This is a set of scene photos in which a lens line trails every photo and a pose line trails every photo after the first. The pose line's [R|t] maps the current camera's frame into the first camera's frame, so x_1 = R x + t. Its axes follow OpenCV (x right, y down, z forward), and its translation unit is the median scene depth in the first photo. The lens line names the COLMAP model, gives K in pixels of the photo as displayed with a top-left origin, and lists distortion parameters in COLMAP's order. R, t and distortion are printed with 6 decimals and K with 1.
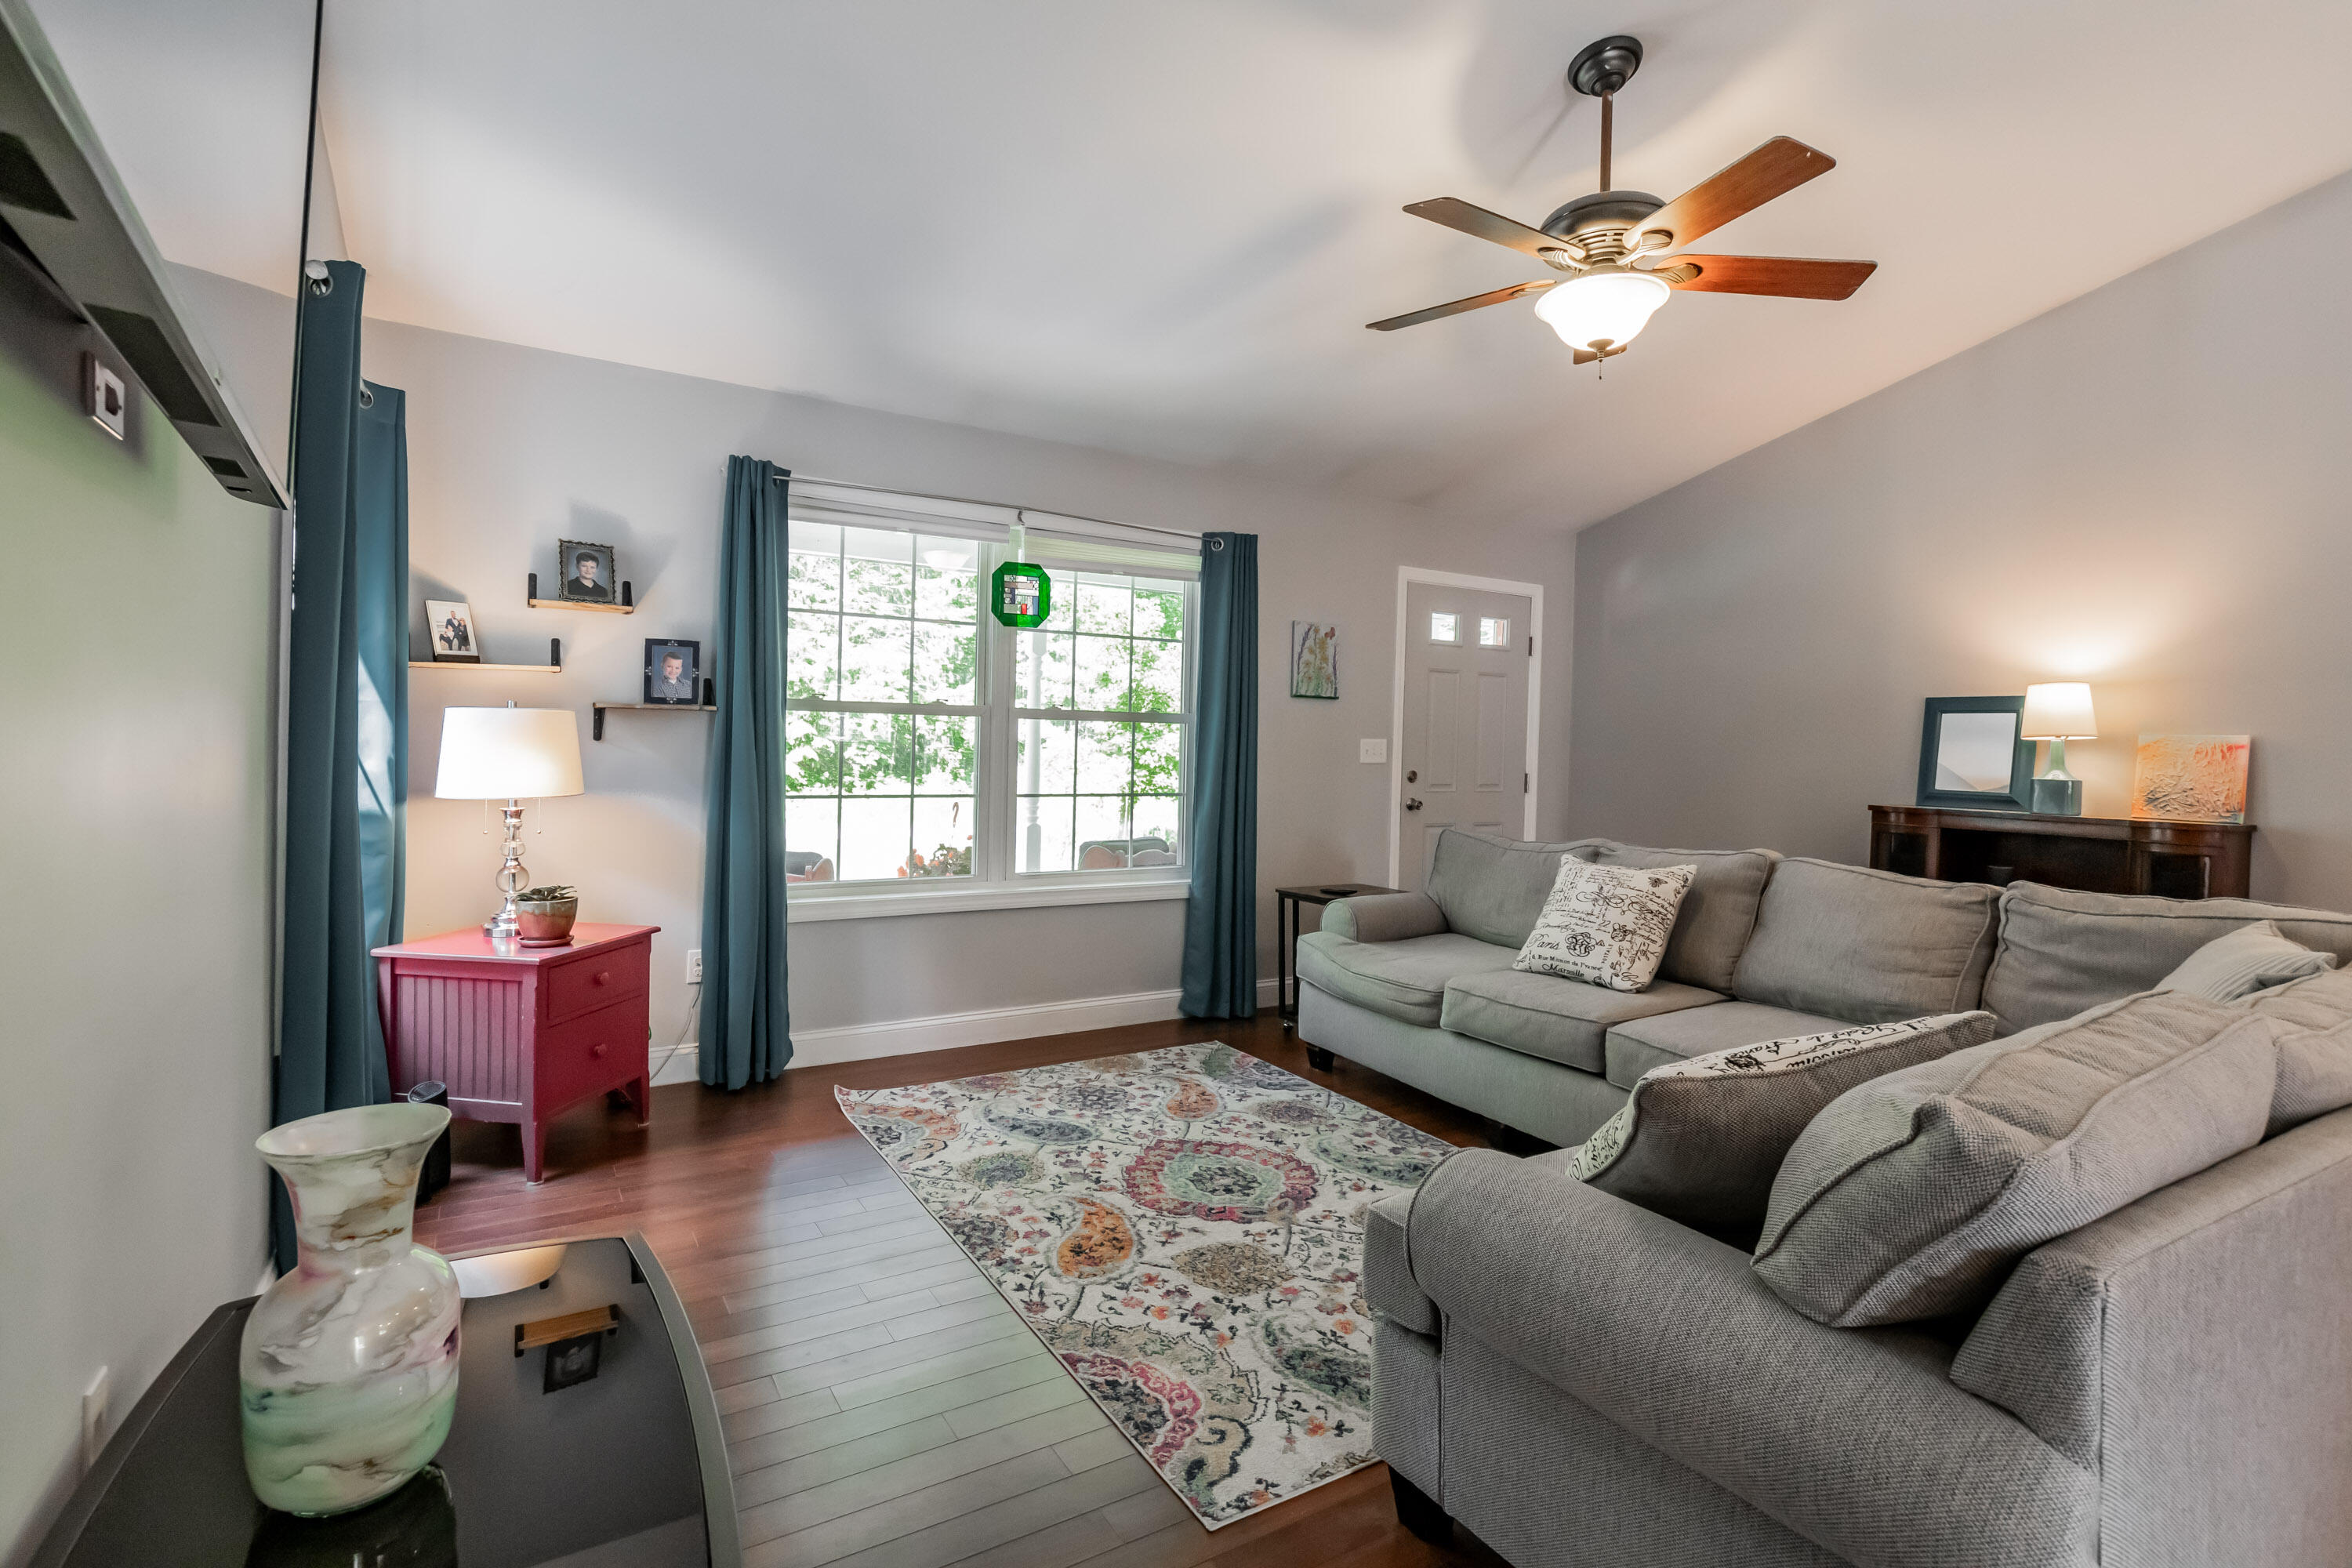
lens RADIAL K [[1105.0, 0, 1188.3], [0, 1105.0, 765.6], [0, 0, 1]] dist [0.001833, -0.003836]
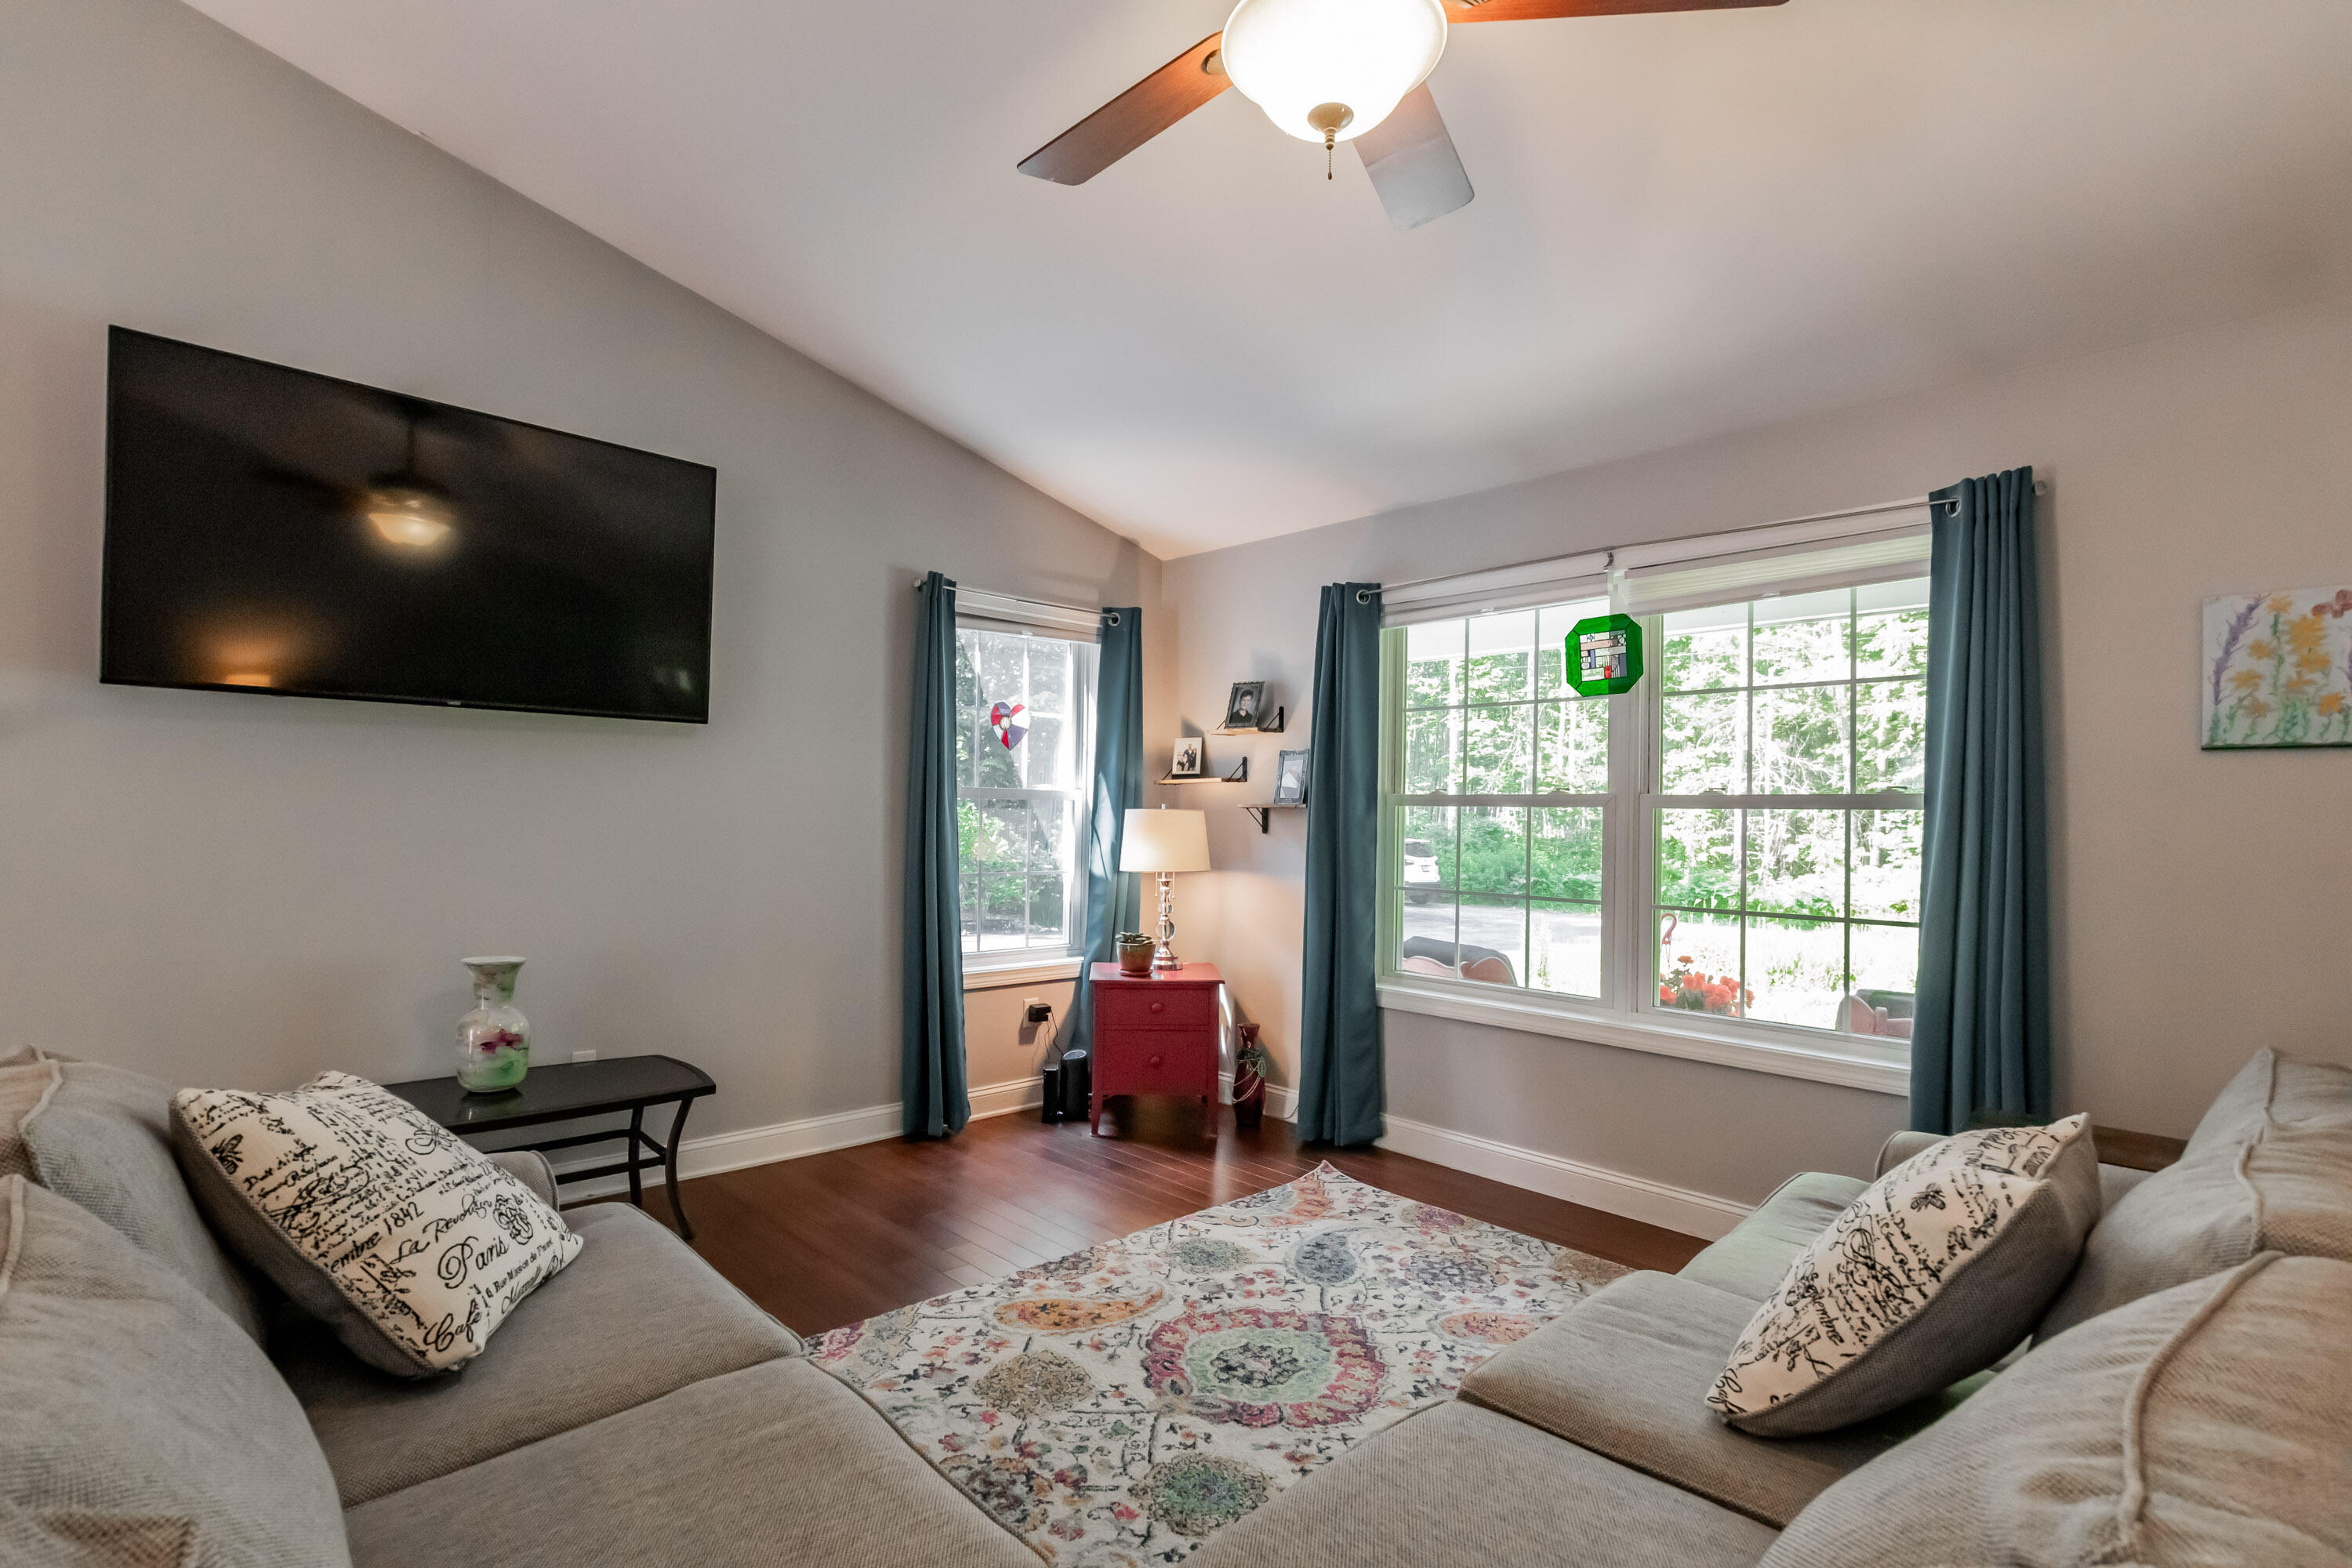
lens RADIAL K [[1105.0, 0, 1142.0], [0, 1105.0, 805.2], [0, 0, 1]] dist [0.001833, -0.003836]
pose [[0.189555, -0.029561, -0.981425, 0.689197], [-0.035335, 0.998694, -0.036906, -0.003315], [0.981234, 0.041674, 0.188263, 0.619200]]
